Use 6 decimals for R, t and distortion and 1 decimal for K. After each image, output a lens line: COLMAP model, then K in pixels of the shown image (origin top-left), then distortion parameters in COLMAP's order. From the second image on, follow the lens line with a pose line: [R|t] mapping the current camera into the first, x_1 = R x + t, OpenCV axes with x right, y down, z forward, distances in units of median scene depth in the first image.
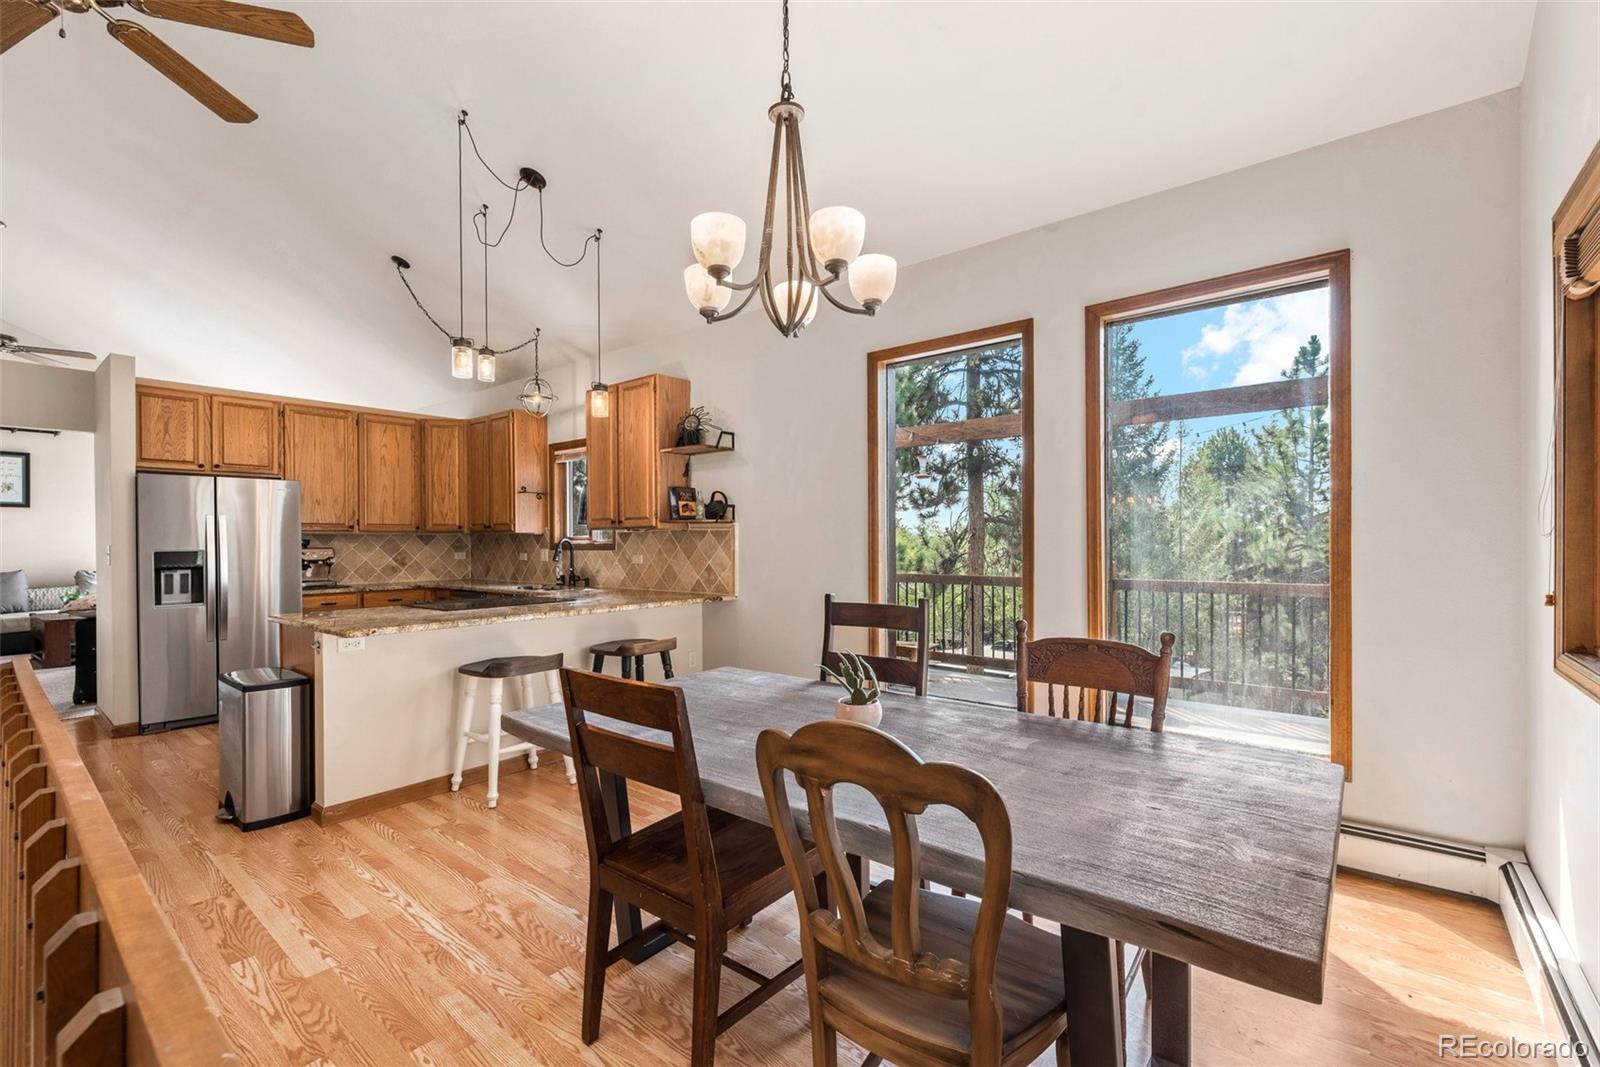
lens RADIAL K [[686.7, 0, 795.3], [0, 686.7, 547.7], [0, 0, 1]] dist [0.008708, 0.000059]
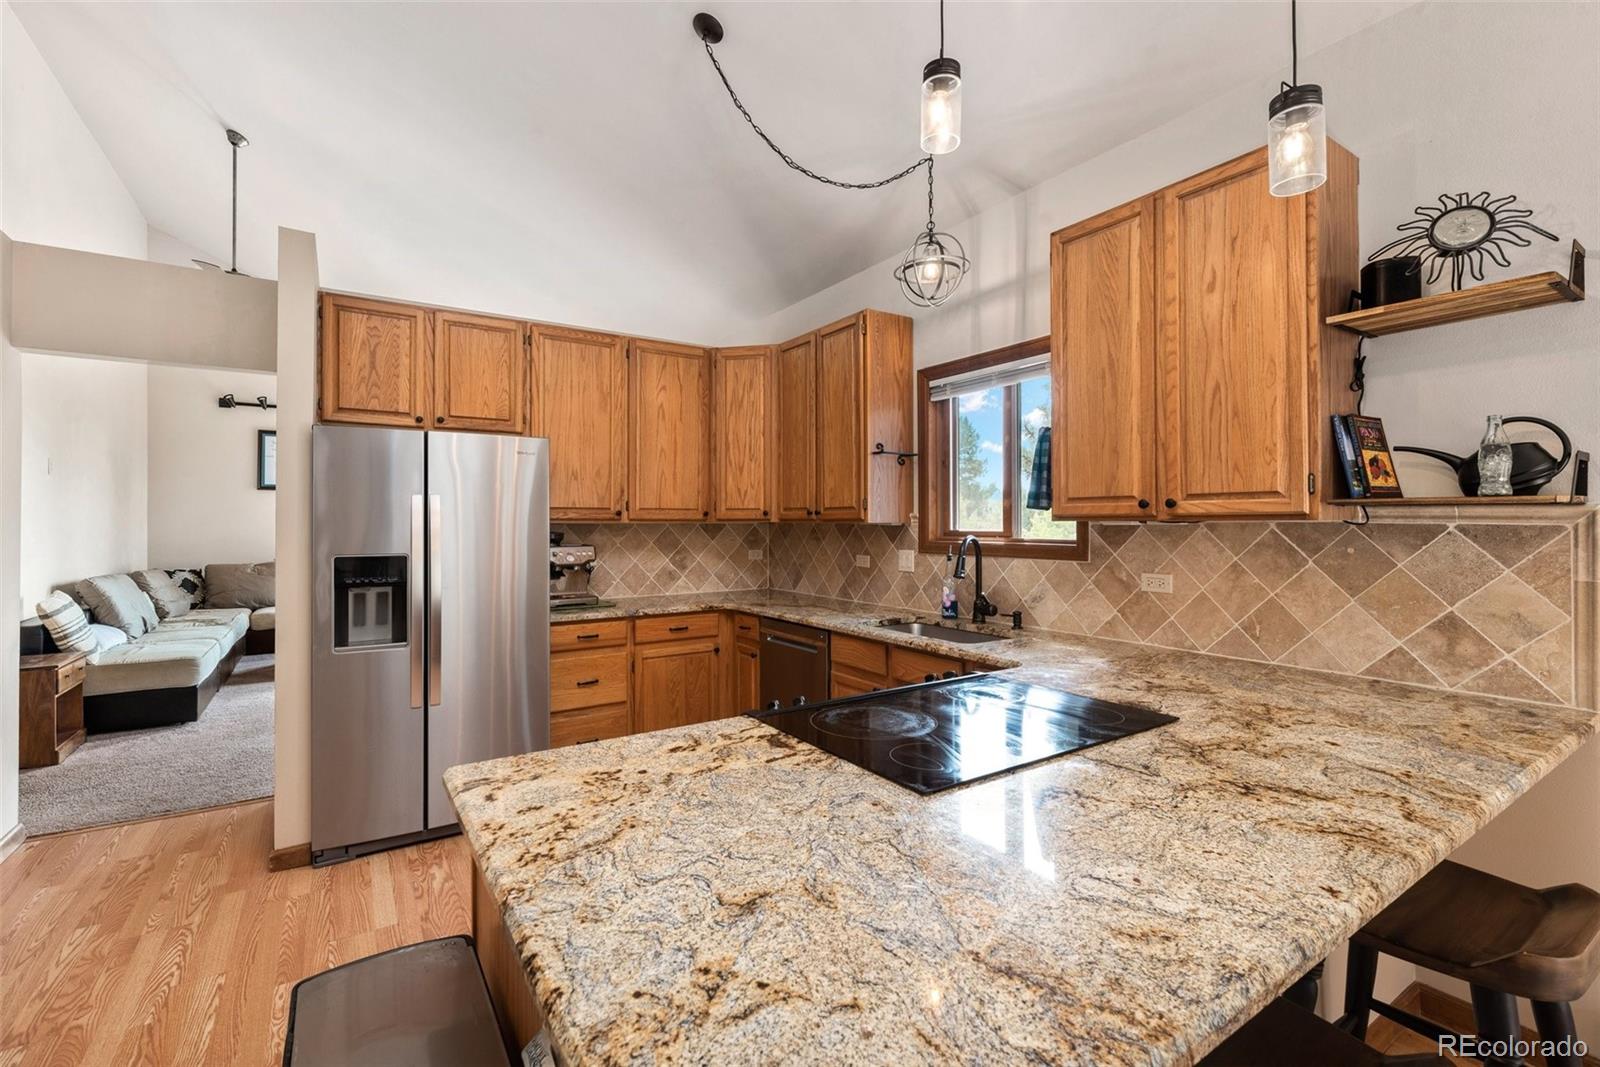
lens RADIAL K [[690.6, 0, 802.3], [0, 690.6, 525.9], [0, 0, 1]] dist [0.001897, 0.000314]
pose [[0.957623, 0.005505, -0.287972, -0.302939], [-0.007084, 0.999965, -0.004442, -0.017033], [0.287938, 0.006294, 0.957628, 0.444754]]
